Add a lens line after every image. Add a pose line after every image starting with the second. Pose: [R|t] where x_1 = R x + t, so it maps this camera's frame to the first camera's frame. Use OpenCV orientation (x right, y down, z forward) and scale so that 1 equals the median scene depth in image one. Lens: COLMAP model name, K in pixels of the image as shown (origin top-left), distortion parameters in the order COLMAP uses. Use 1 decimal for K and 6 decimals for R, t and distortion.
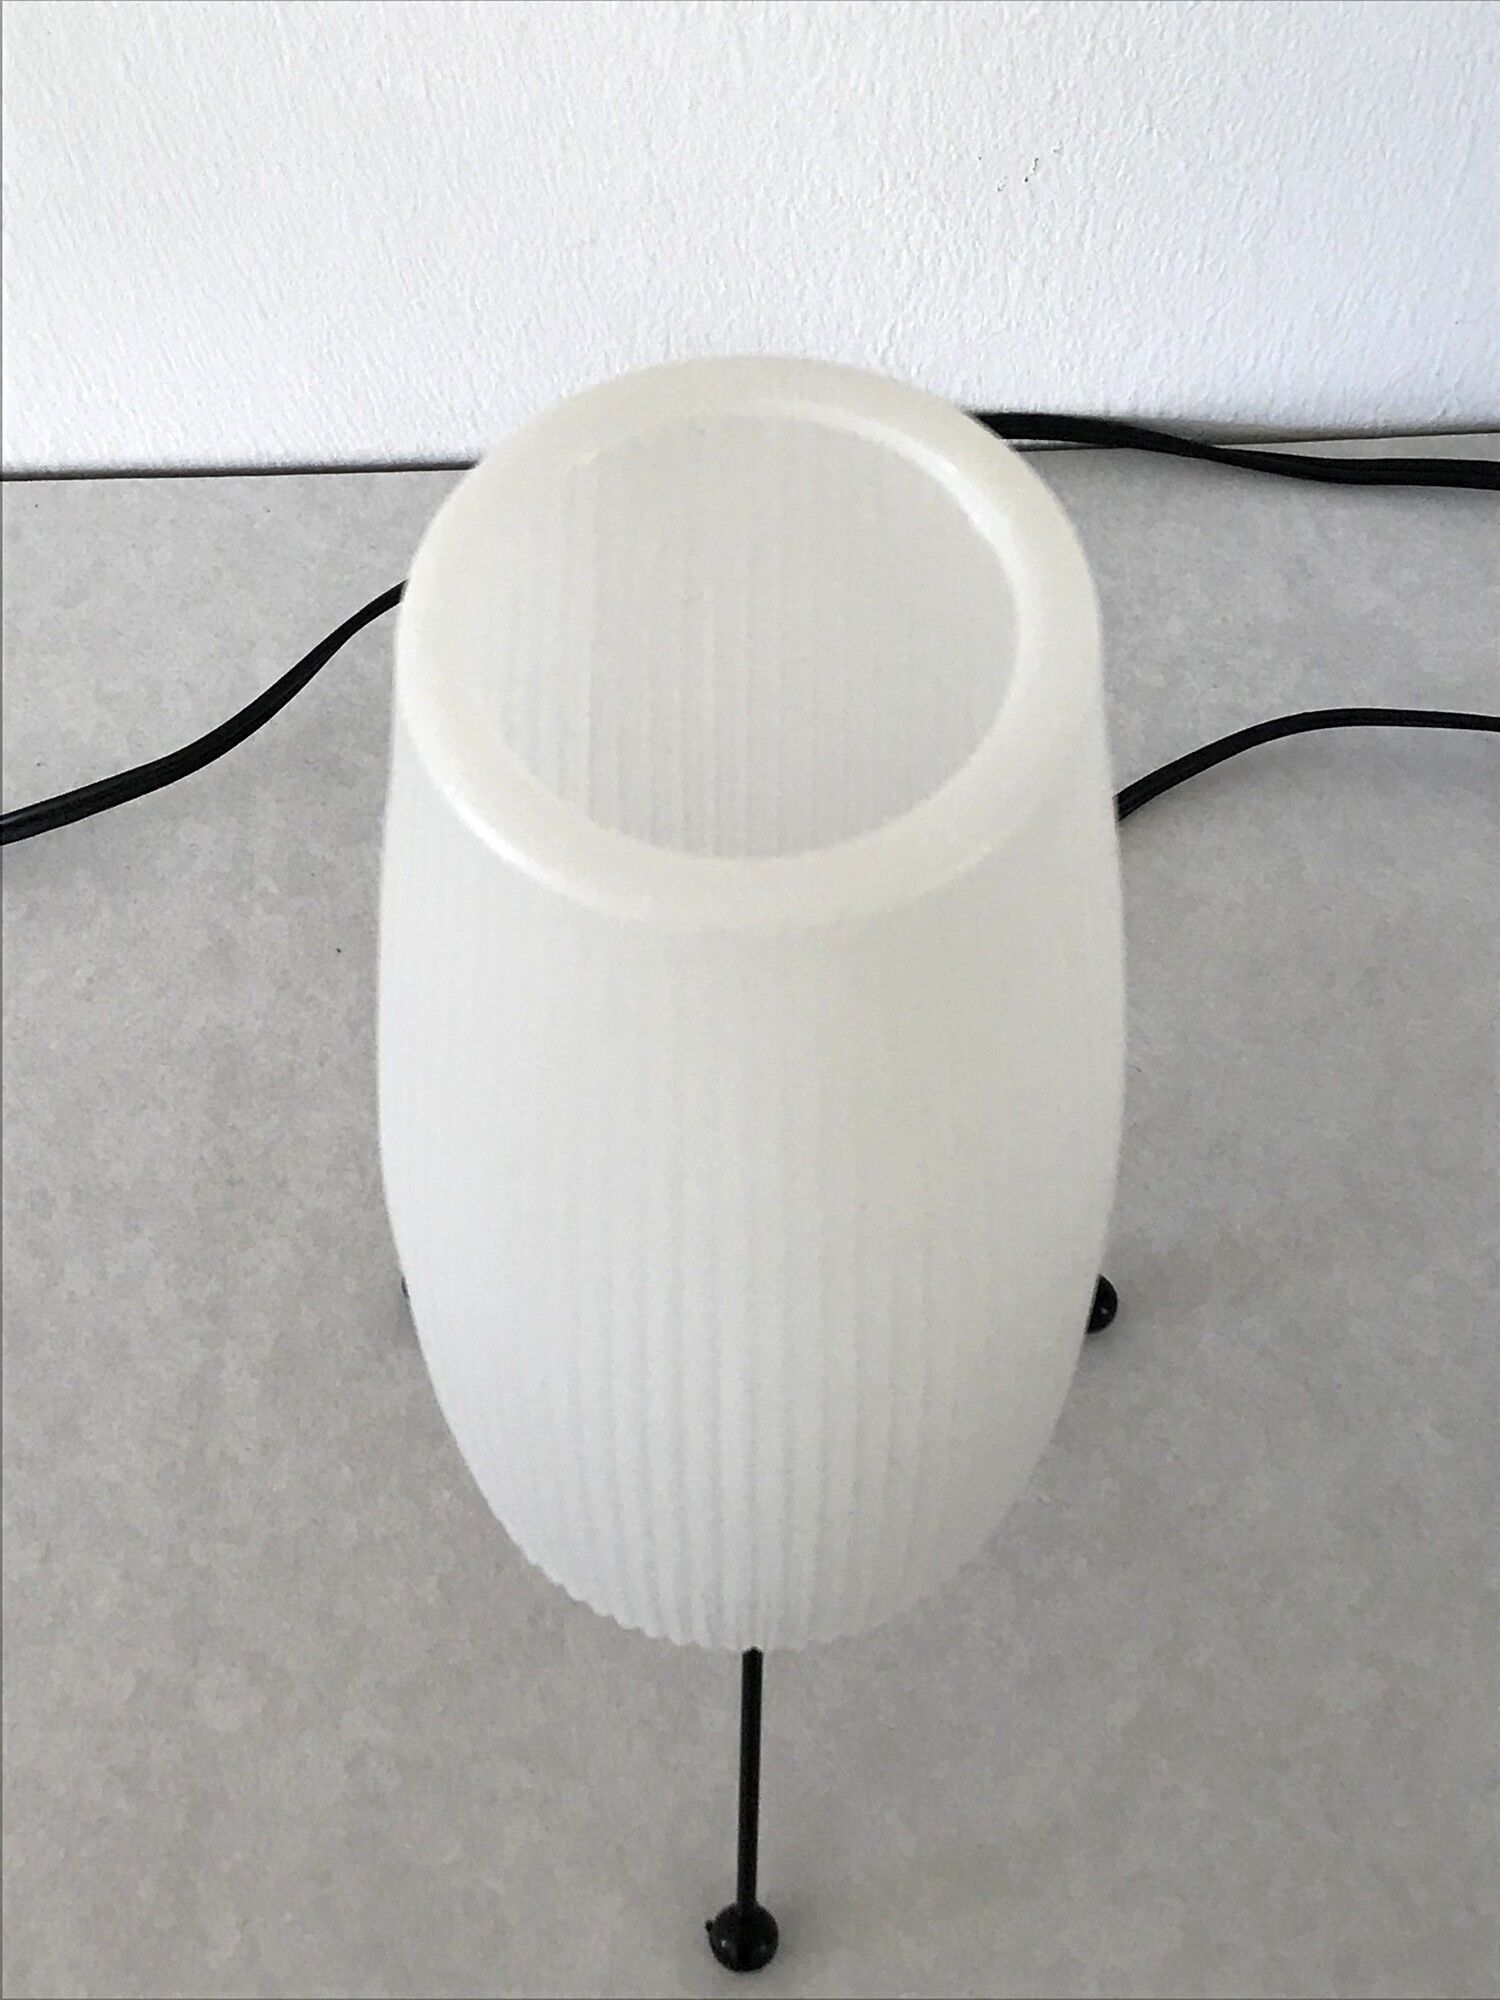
lens RADIAL K [[3276.4, 0, 750.0], [0, 3276.4, 1000.0], [0, 0, 1]] dist [0.261210, -1.244651]
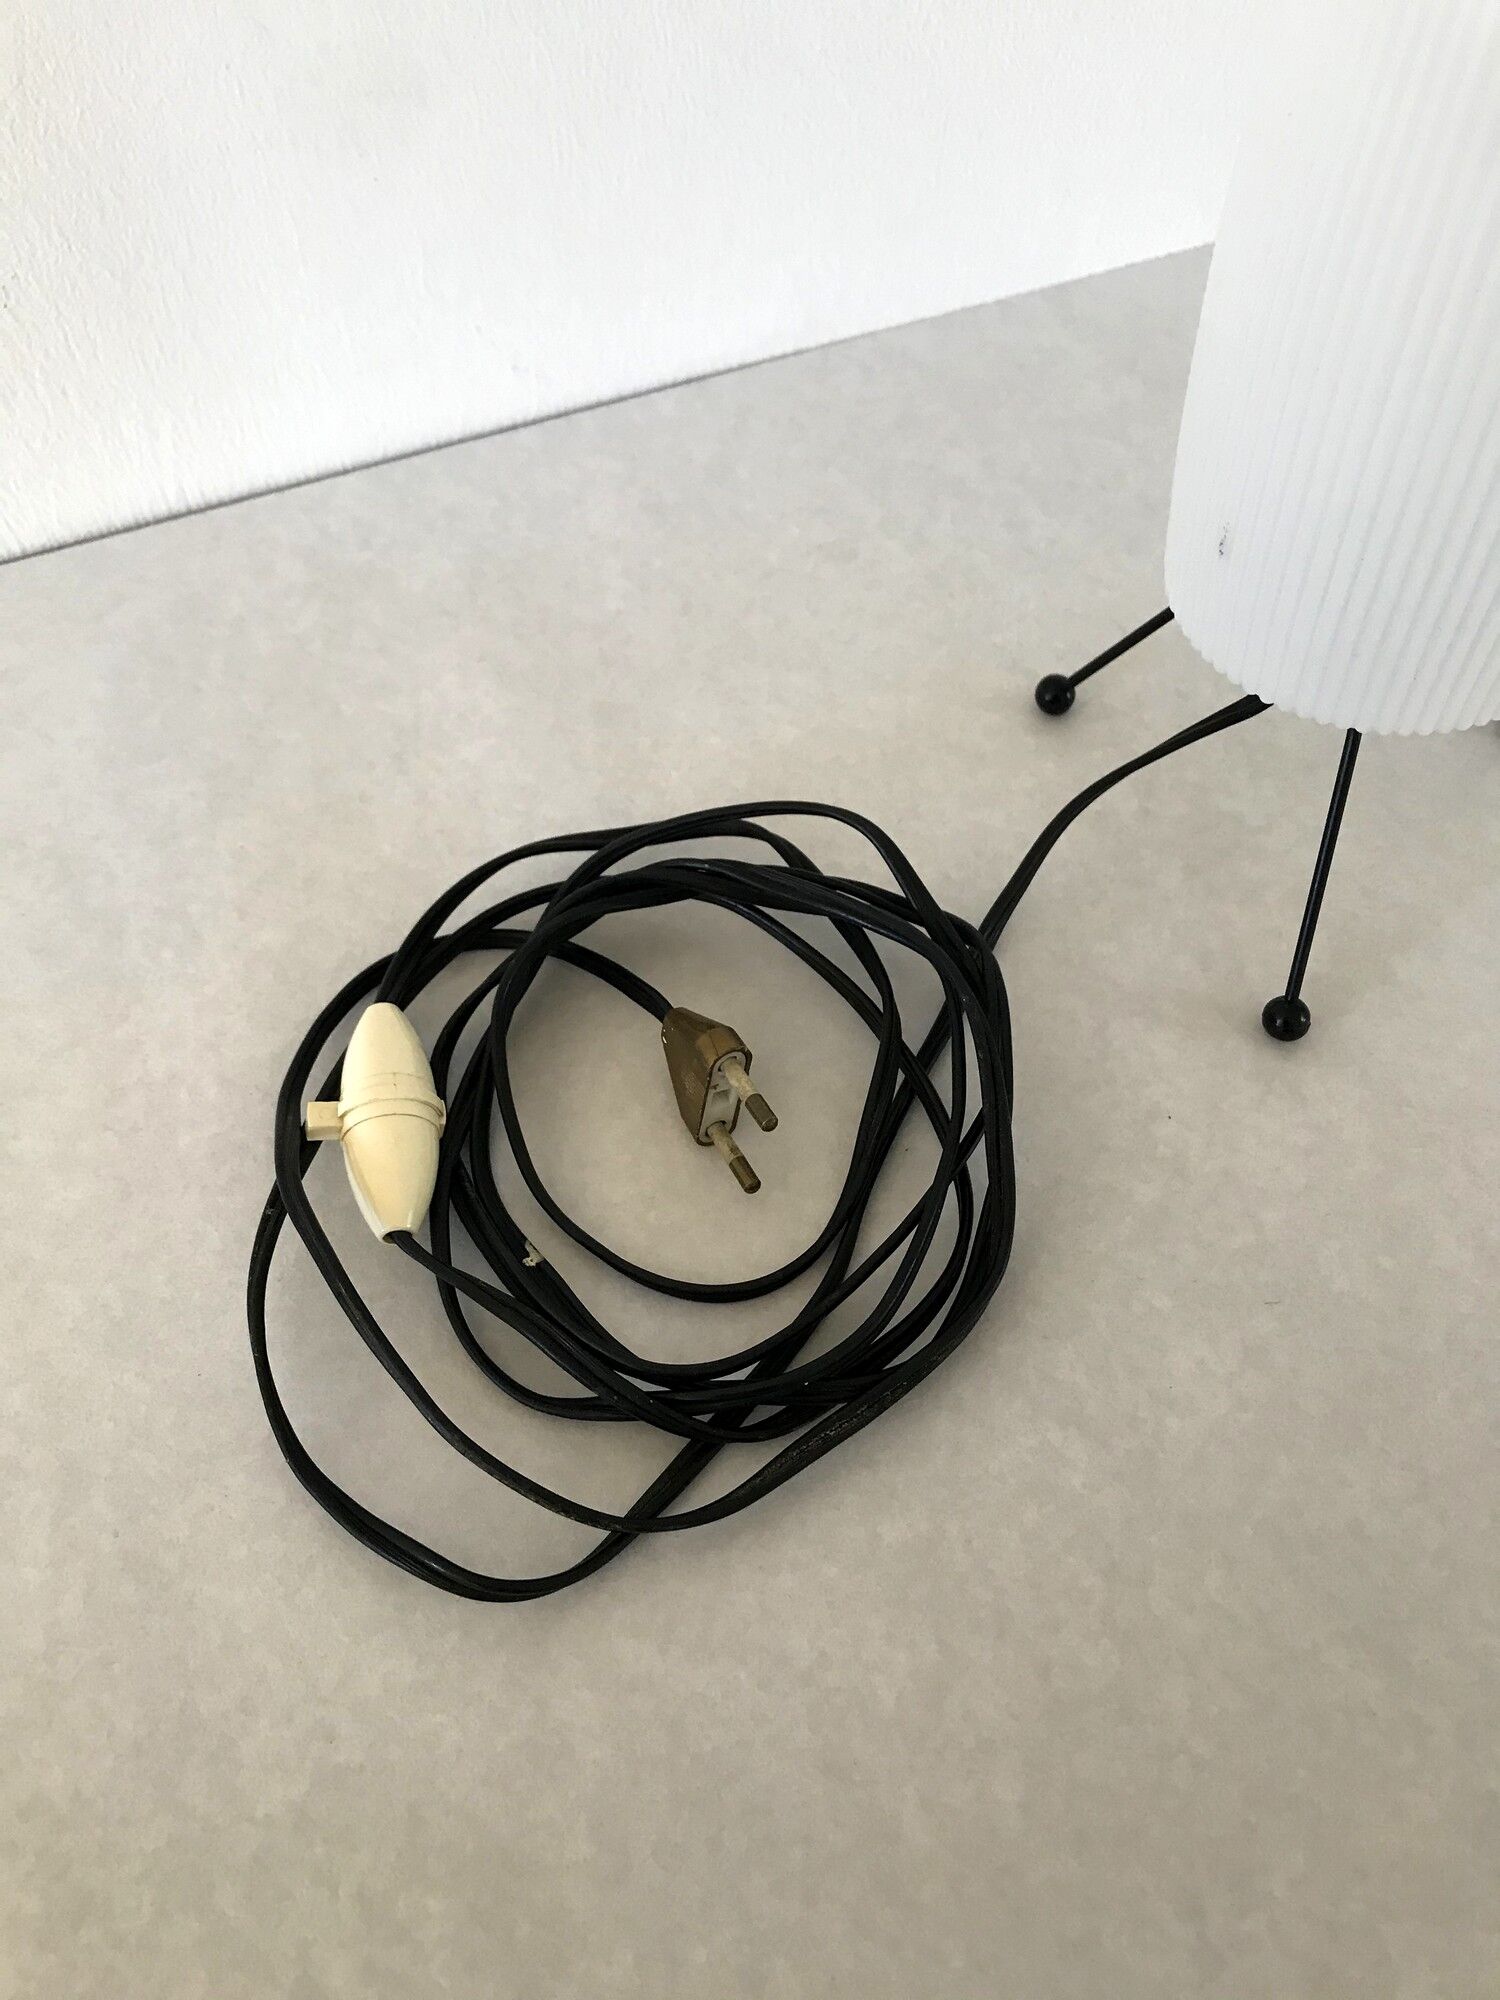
lens RADIAL K [[1664.7, 0, 750.0], [0, 1664.7, 1000.0], [0, 0, 1]] dist [0.002620, 0.010688]
pose [[0.944819, -0.282830, 0.165303, 0.187865], [0.302949, 0.946361, -0.112354, 0.230886], [-0.124659, 0.156232, 0.979822, 0.281011]]
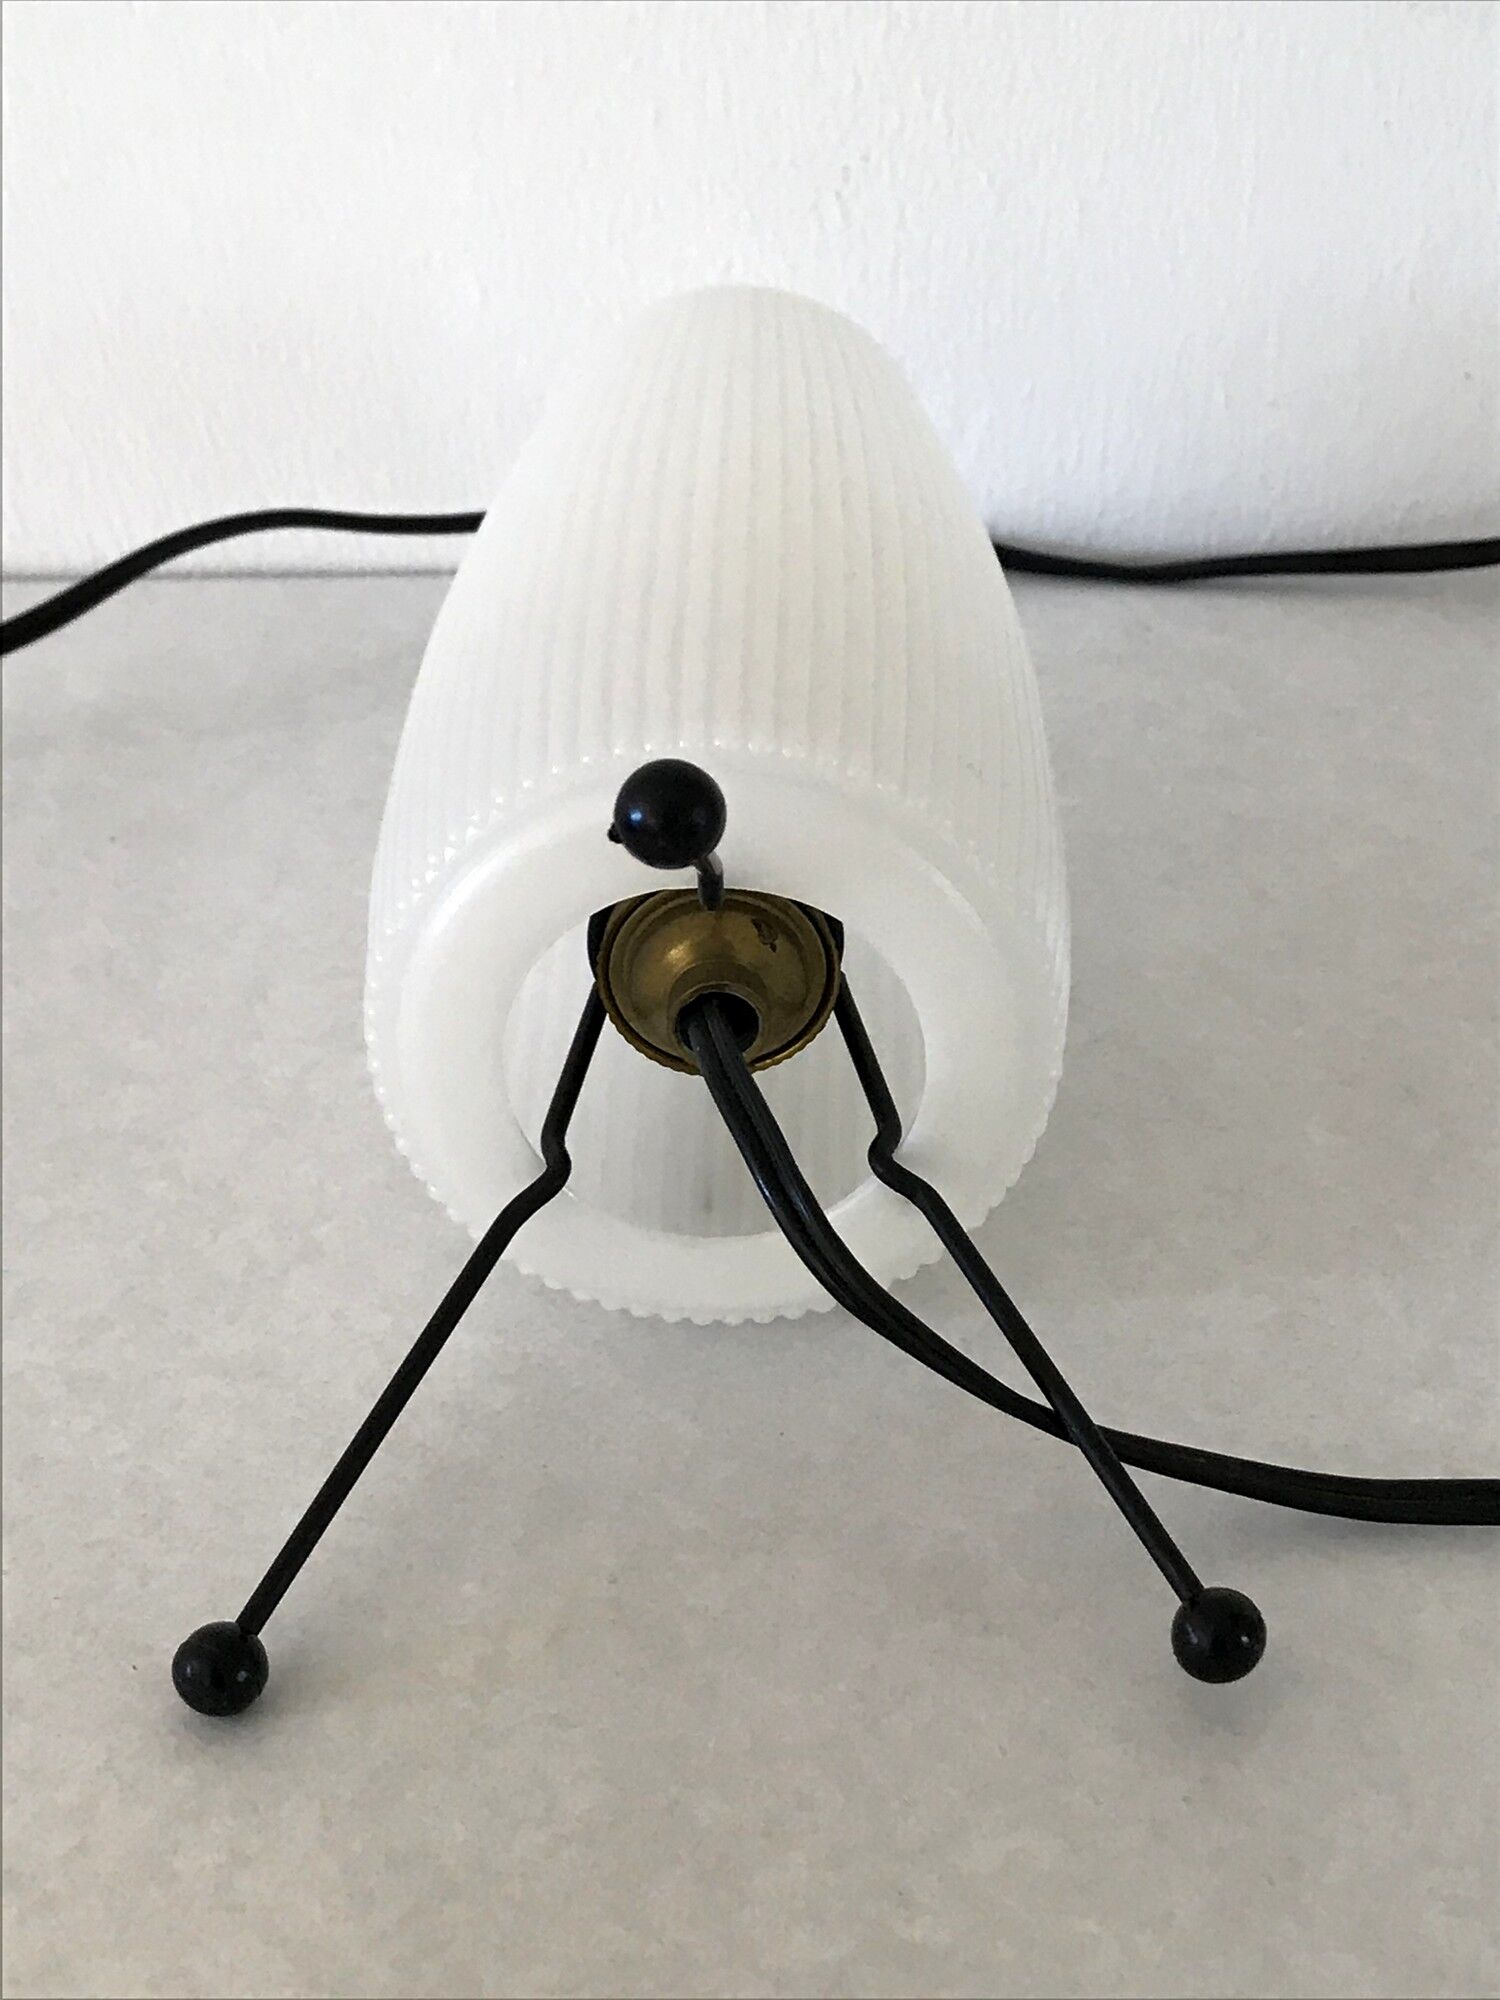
lens RADIAL K [[3276.4, 0, 750.0], [0, 3276.4, 1000.0], [0, 0, 1]] dist [0.261210, -1.244651]
pose [[0.999982, -0.004453, -0.004070, 0.059185], [0.001587, 0.845125, -0.534567, 0.536241], [0.005820, 0.534551, 0.845116, 0.248672]]
